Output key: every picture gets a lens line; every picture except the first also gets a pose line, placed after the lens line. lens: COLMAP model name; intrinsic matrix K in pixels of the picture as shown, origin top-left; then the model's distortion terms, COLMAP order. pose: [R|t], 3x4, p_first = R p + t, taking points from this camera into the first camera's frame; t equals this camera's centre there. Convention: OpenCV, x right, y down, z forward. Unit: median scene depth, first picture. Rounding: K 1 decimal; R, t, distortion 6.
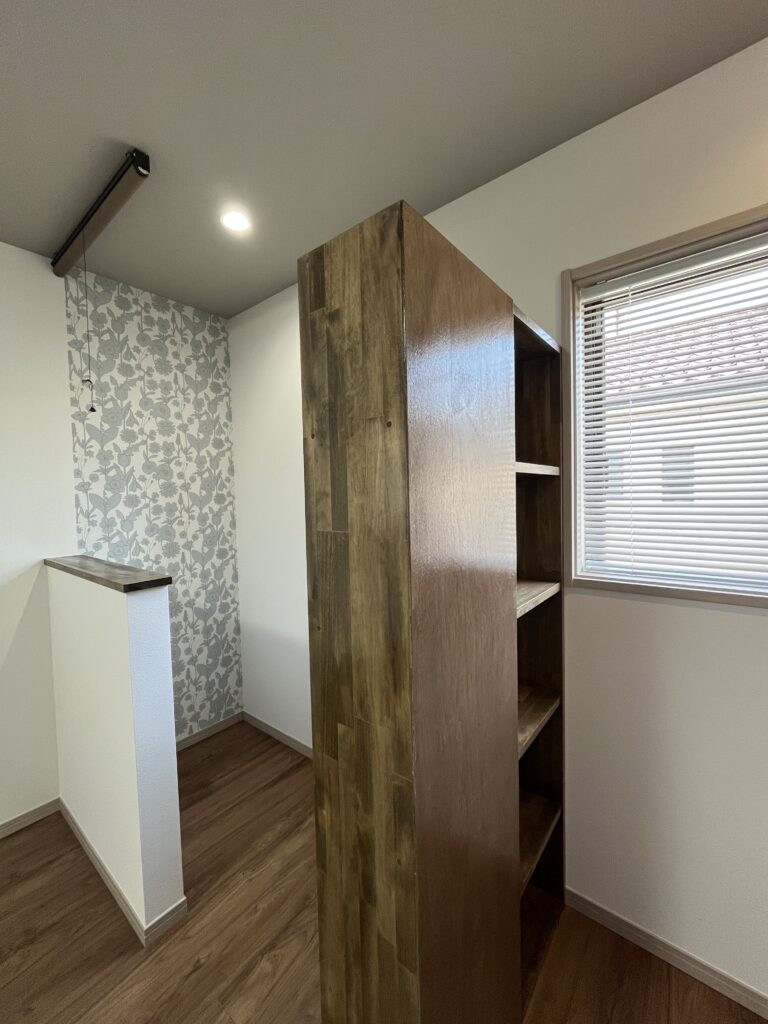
lens RADIAL K [[412.3, 0, 382.2], [0, 412.3, 512.5], [0, 0, 1]] dist [0.002288, 0.000057]
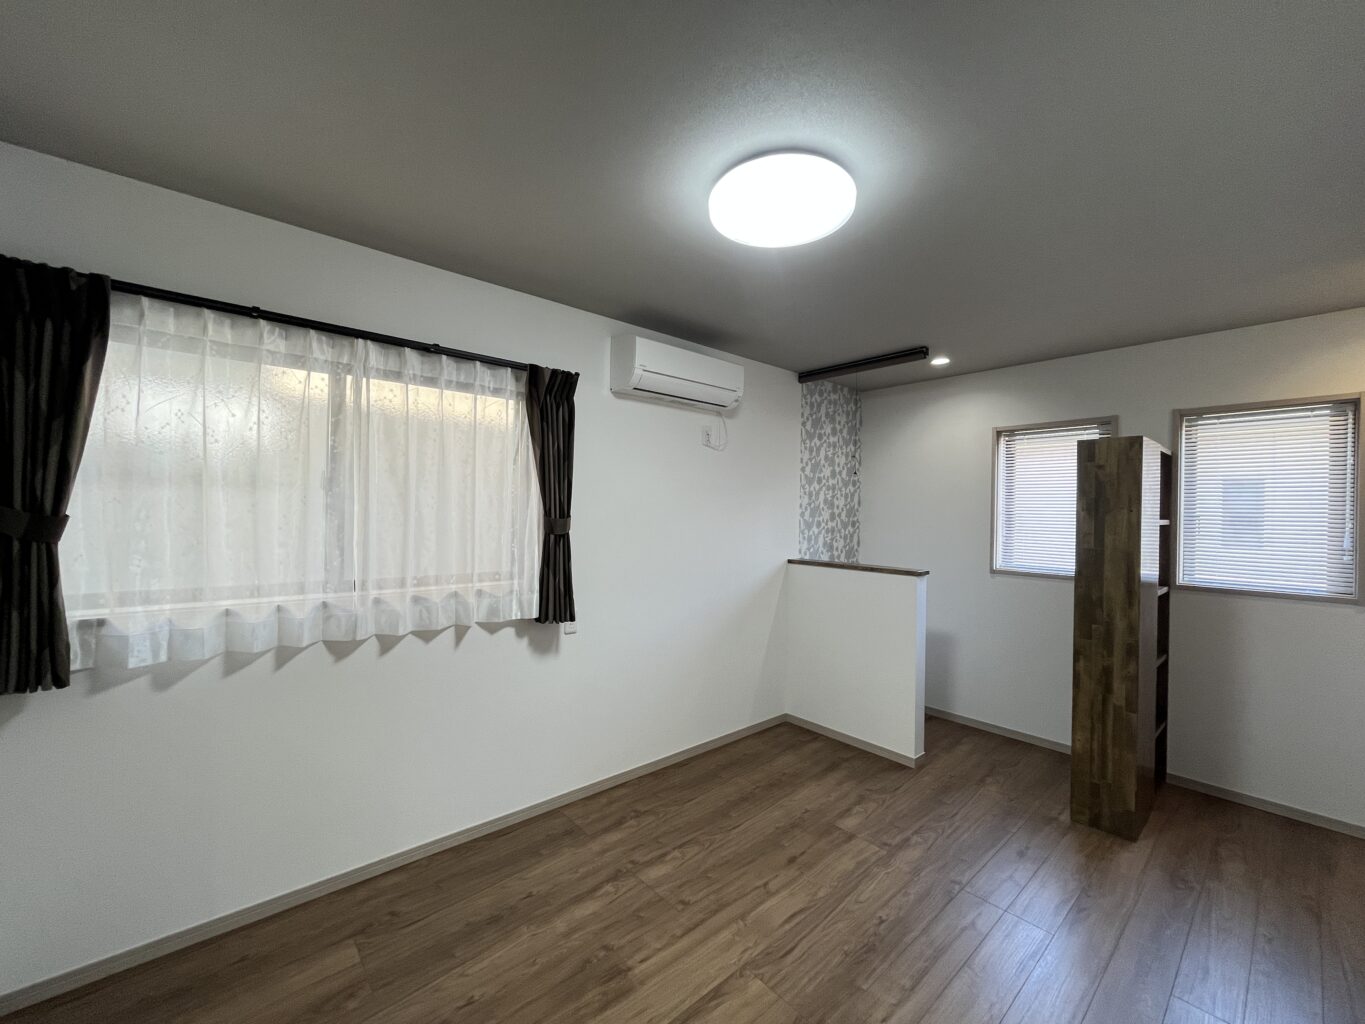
lens RADIAL K [[549.5, 0, 685.4], [0, 549.5, 513.7], [0, 0, 1]] dist [0.002288, 0.000057]
pose [[0.985719, 0.038974, -0.163826, -0.790943], [-0.045196, 0.998385, -0.034423, 0.024483], [0.162220, 0.041336, 0.985889, -1.067093]]
